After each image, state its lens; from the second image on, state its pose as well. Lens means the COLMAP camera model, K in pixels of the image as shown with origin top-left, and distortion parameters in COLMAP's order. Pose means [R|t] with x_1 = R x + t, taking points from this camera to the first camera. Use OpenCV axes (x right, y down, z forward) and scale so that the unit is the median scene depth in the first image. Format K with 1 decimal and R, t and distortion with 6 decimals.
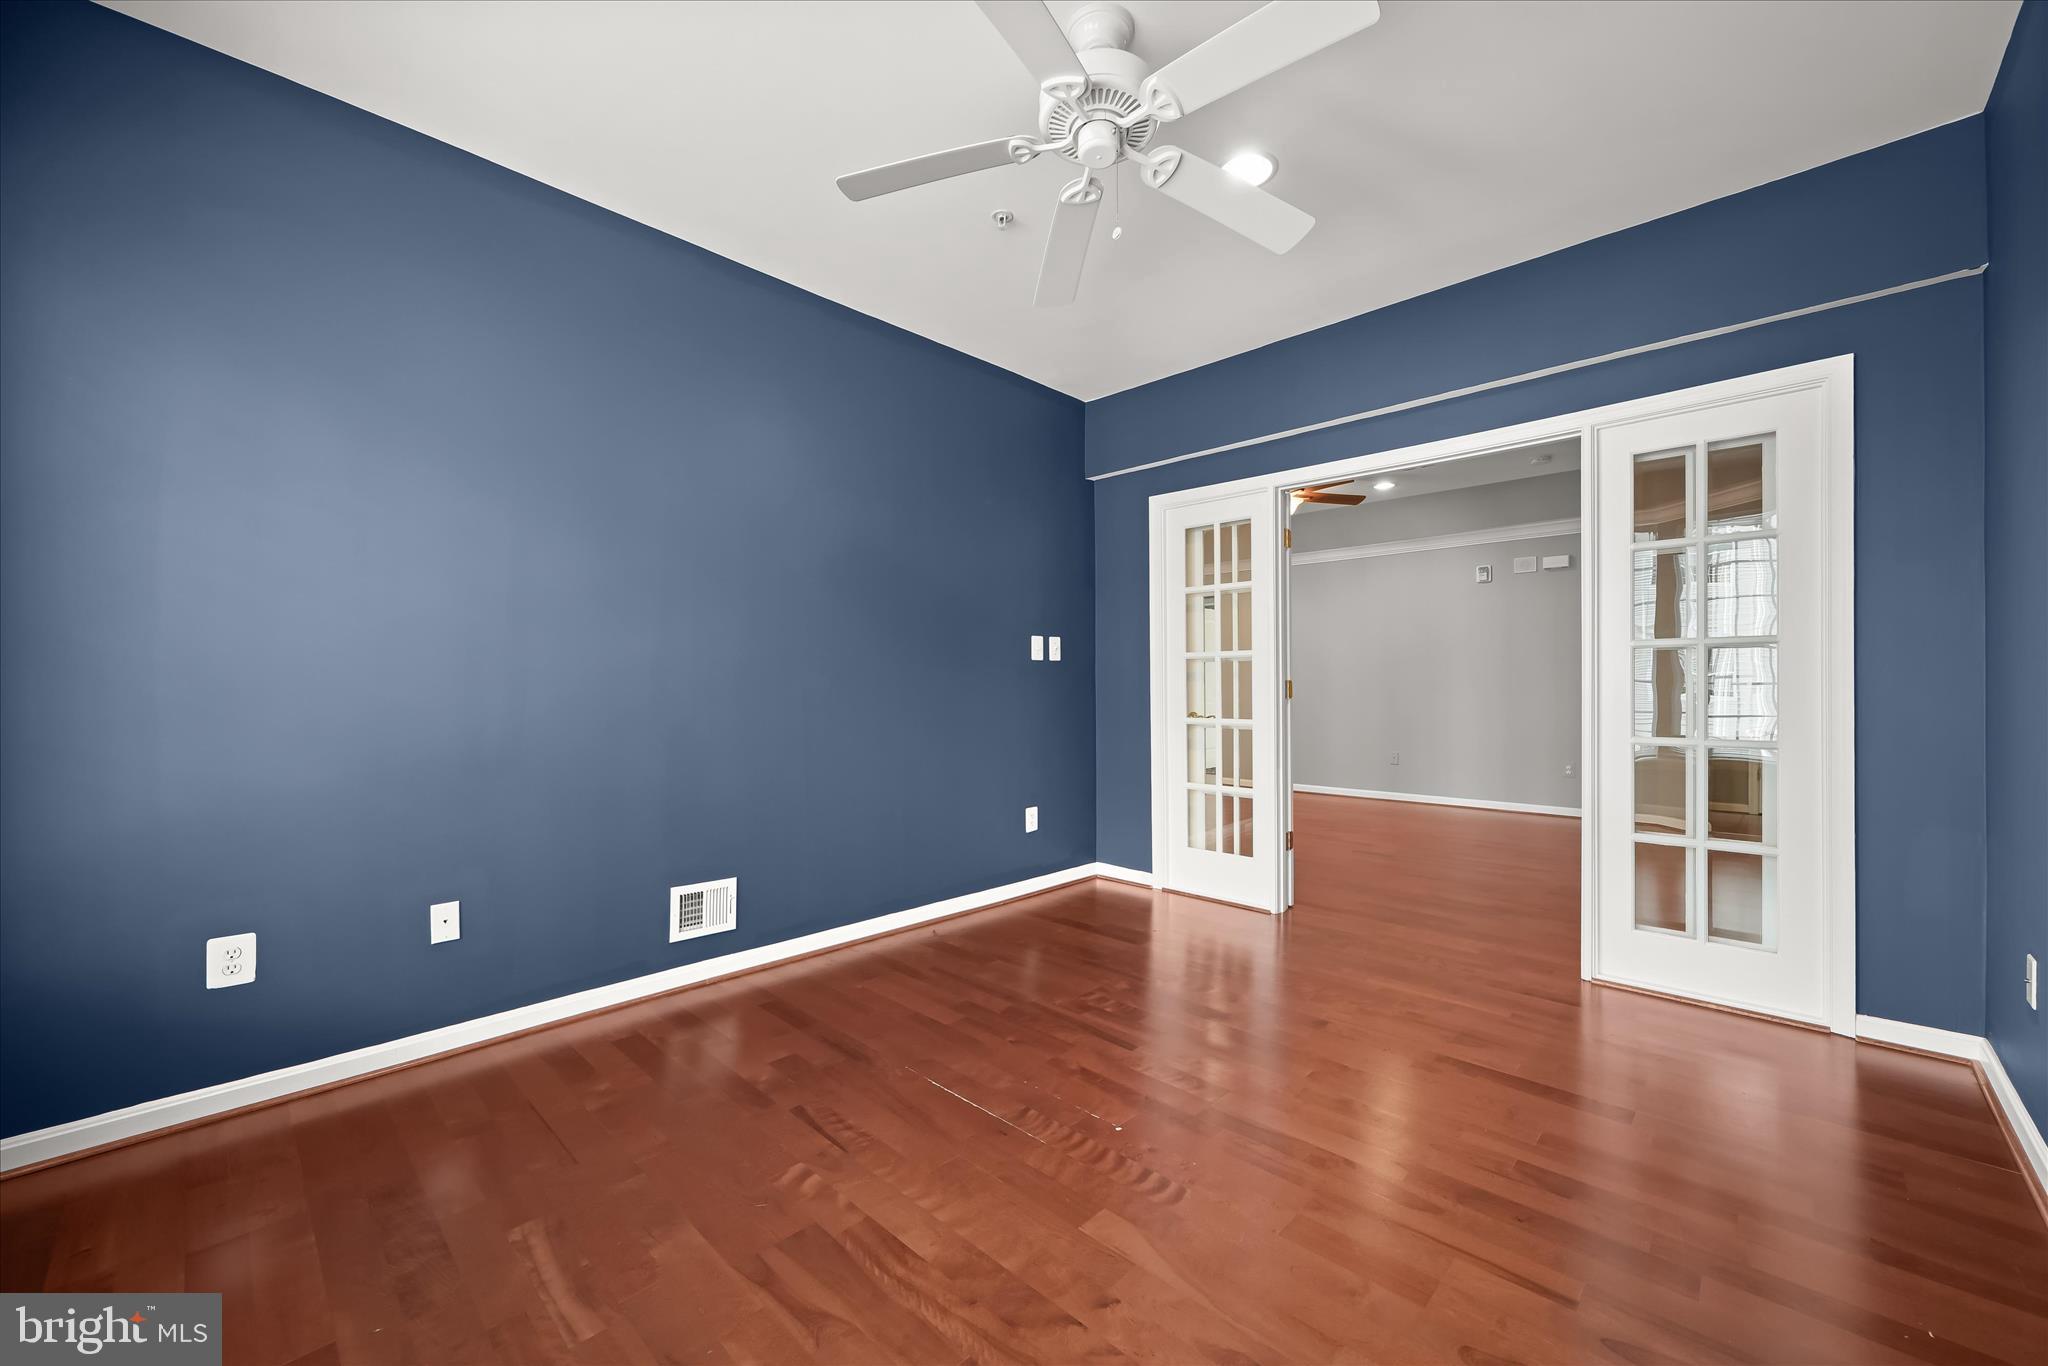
lens RADIAL K [[799.3, 0, 1023.0], [0, 799.3, 686.7], [0, 0, 1]] dist [-0.006519, 0.001052]
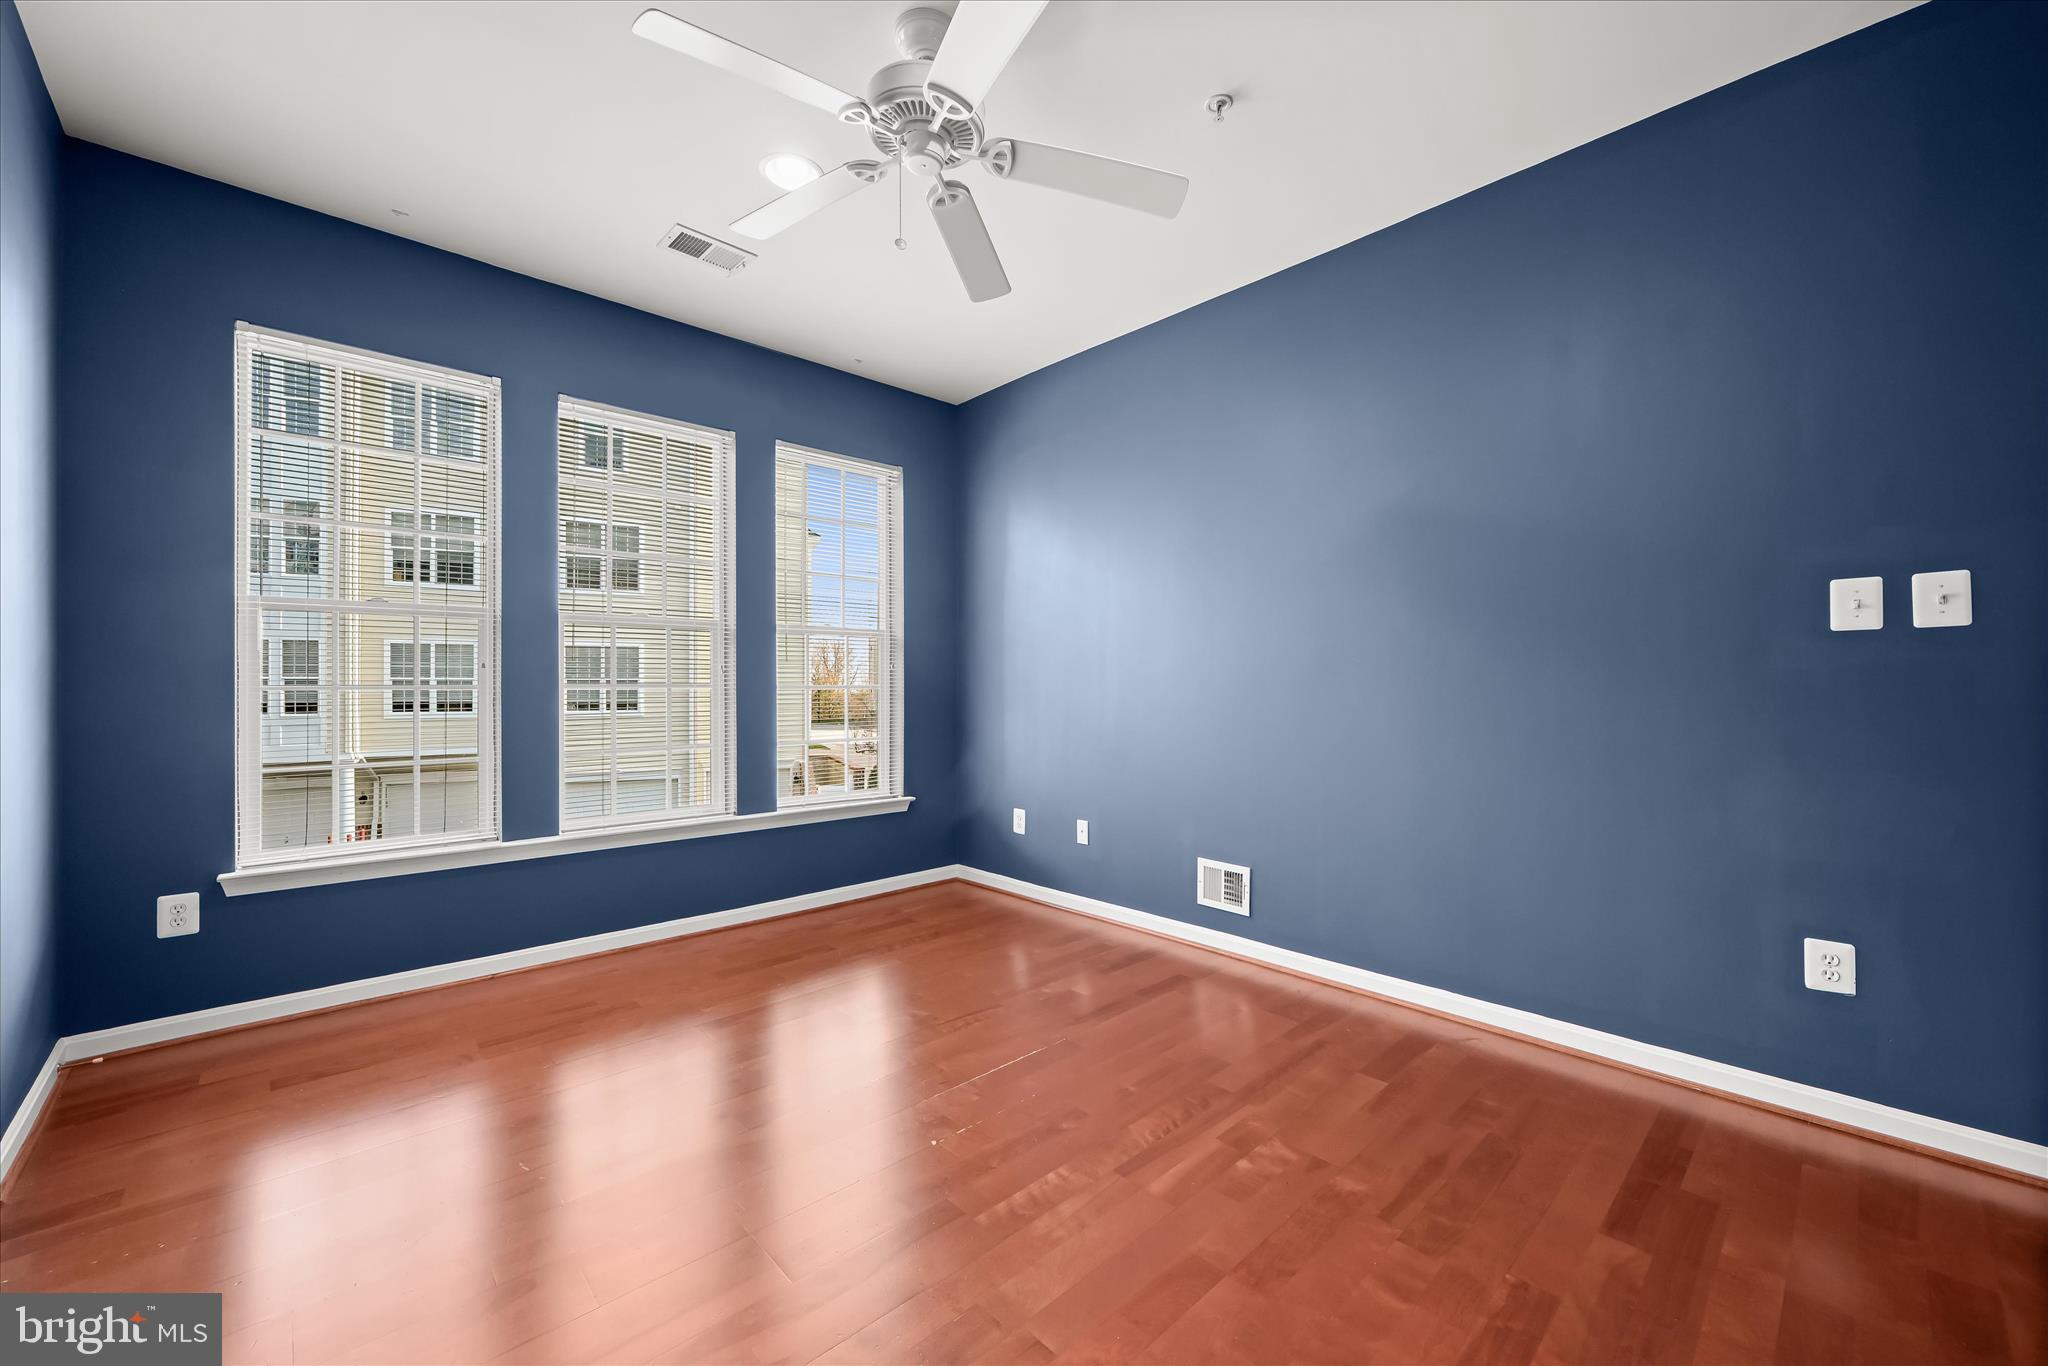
lens RADIAL K [[799.3, 0, 1023.8], [0, 799.3, 684.8], [0, 0, 1]] dist [-0.006519, 0.001052]
pose [[-0.054151, -0.003751, -0.998526, 0.772043], [-0.002899, 0.999989, -0.003599, 0.002645], [0.998529, 0.002700, -0.054161, 0.829345]]
